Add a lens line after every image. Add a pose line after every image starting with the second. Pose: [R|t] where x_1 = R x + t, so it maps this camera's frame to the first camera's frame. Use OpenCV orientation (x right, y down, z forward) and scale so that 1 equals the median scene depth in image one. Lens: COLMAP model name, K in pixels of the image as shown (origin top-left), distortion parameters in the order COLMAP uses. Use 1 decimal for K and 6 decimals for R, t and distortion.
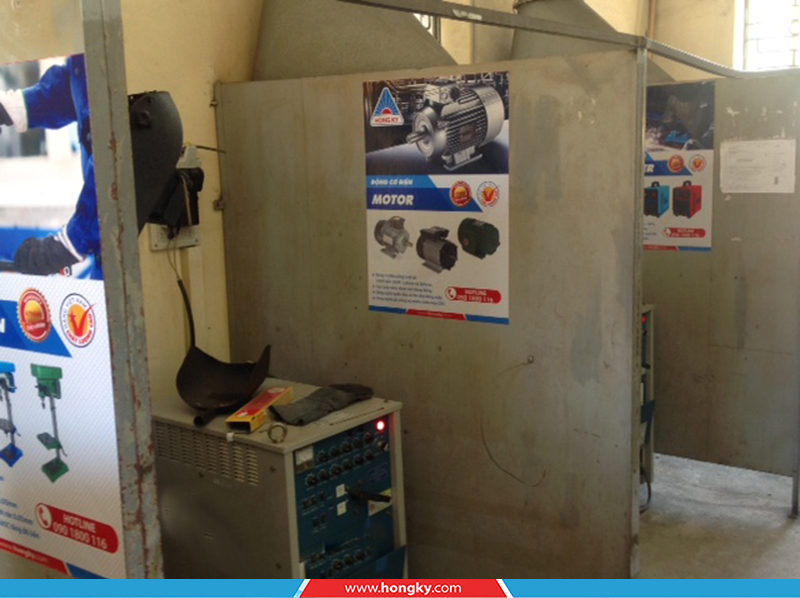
lens RADIAL K [[950.3, 0, 400.0], [0, 950.3, 299.0], [0, 0, 1]] dist [0.168113, -0.435518]
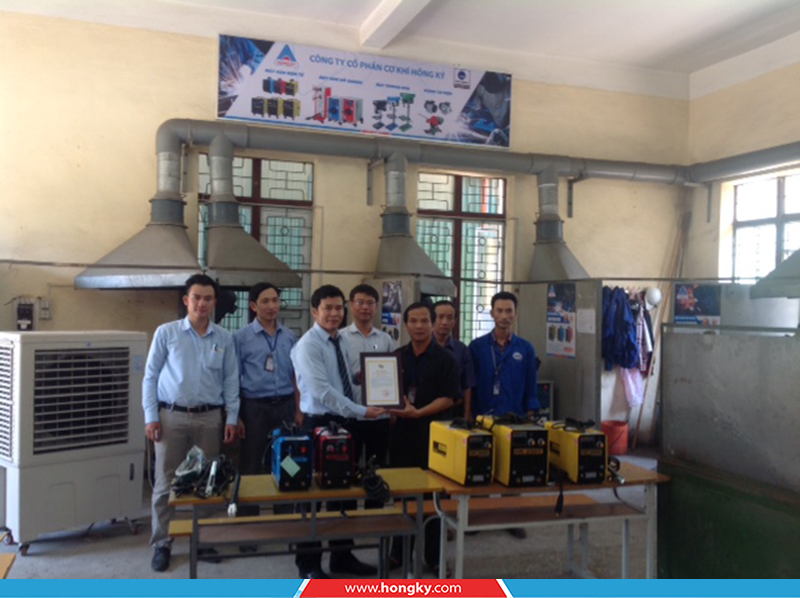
lens RADIAL K [[750.3, 0, 402.8], [0, 750.3, 305.0], [0, 0, 1]] dist [0.143369, -0.318871]
pose [[0.827282, 0.048421, -0.559696, 1.355349], [-0.130254, 0.985662, -0.107255, 0.092358], [0.546477, 0.161633, 0.821728, -0.905358]]
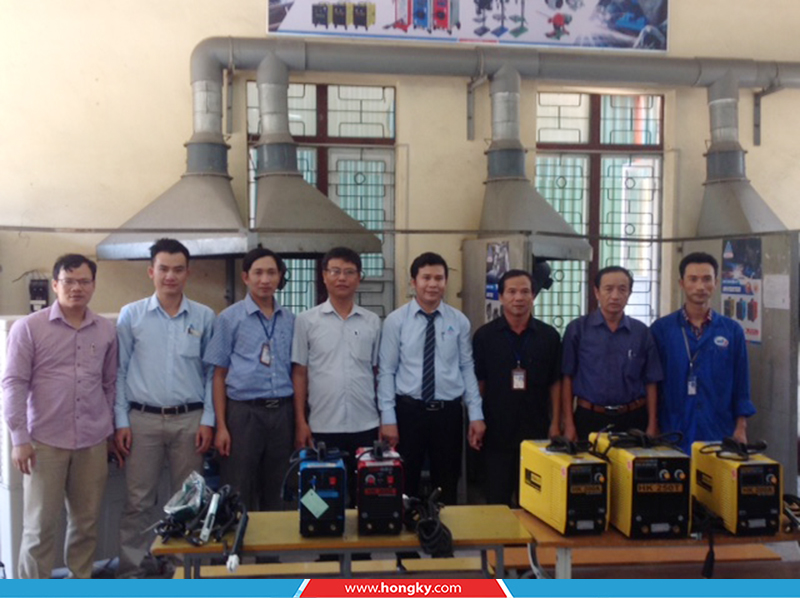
lens RADIAL K [[950.3, 0, 400.0], [0, 950.3, 299.0], [0, 0, 1]] dist [0.168113, -0.435518]
pose [[0.729373, 0.054998, -0.681902, 1.356188], [-0.128573, 0.990022, -0.057674, 0.059528], [0.671926, 0.129740, 0.729166, -0.750623]]
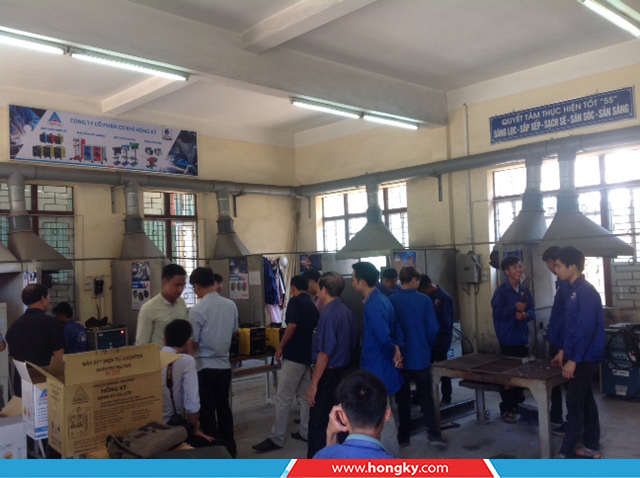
lens RADIAL K [[600.3, 0, 322.3], [0, 600.3, 243.8], [0, 0, 1]] dist [0.143369, -0.318871]
pose [[0.986369, -0.016632, -0.163707, 1.424053], [-0.013510, 0.983334, -0.181306, 0.225359], [0.163994, 0.181047, 0.969705, -1.837554]]
